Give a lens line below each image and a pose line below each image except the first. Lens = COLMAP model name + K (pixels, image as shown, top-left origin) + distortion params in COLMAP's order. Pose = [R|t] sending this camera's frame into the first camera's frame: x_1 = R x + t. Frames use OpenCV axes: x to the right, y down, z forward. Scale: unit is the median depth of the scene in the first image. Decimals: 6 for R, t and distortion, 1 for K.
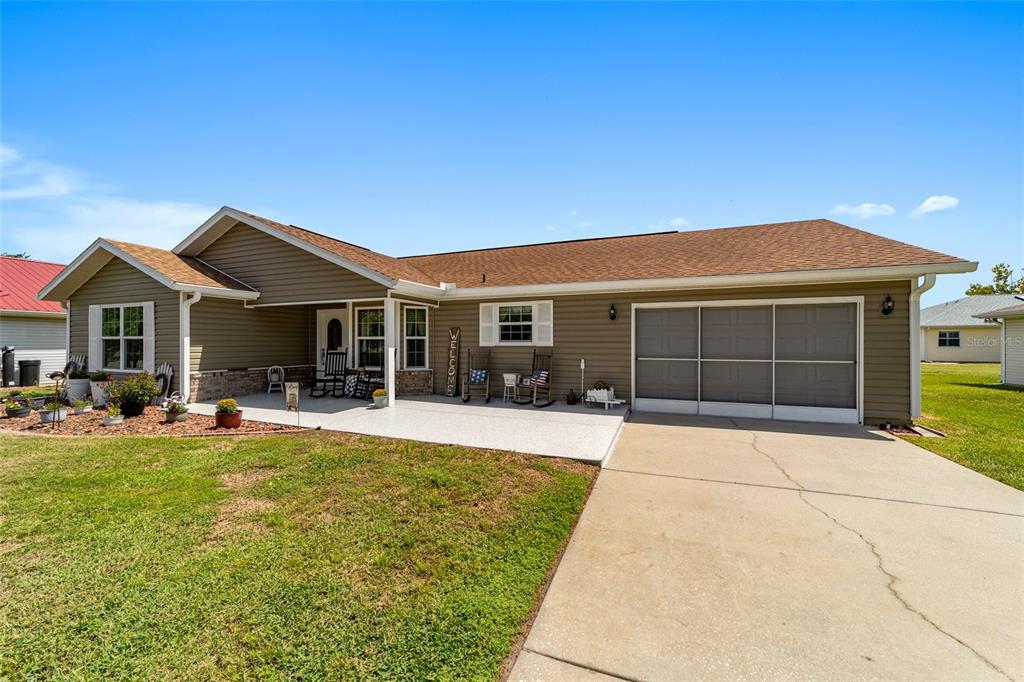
lens RADIAL K [[394.7, 0, 509.7], [0, 394.7, 339.3], [0, 0, 1]] dist [-0.012700, 0.006183]
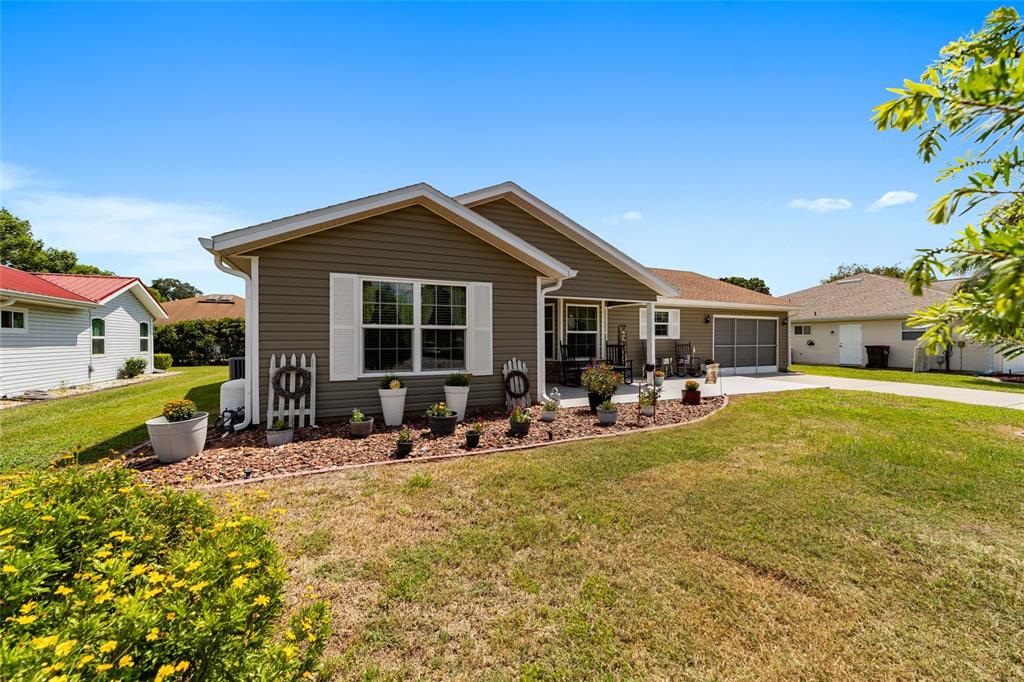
lens RADIAL K [[394.7, 0, 511.1], [0, 394.7, 341.1], [0, 0, 1]] dist [-0.012700, 0.006183]
pose [[0.693191, -0.002844, 0.720748, -1.428785], [-0.002276, 0.999979, 0.006134, 0.017444], [-0.720750, -0.005892, 0.693170, 0.393864]]
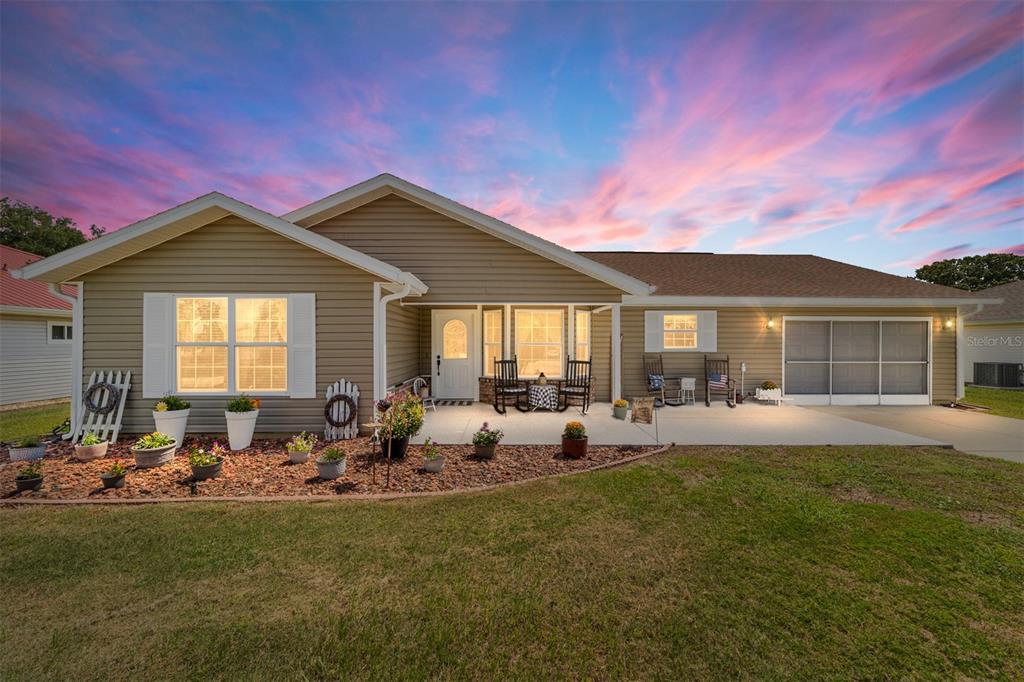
lens RADIAL K [[394.7, 0, 507.9], [0, 394.7, 339.2], [0, 0, 1]] dist [-0.012700, 0.006183]
pose [[0.921639, 0.004393, 0.388024, -0.839421], [-0.003229, 0.999988, -0.003651, -0.012108], [-0.388035, 0.002112, 0.921642, 0.201859]]
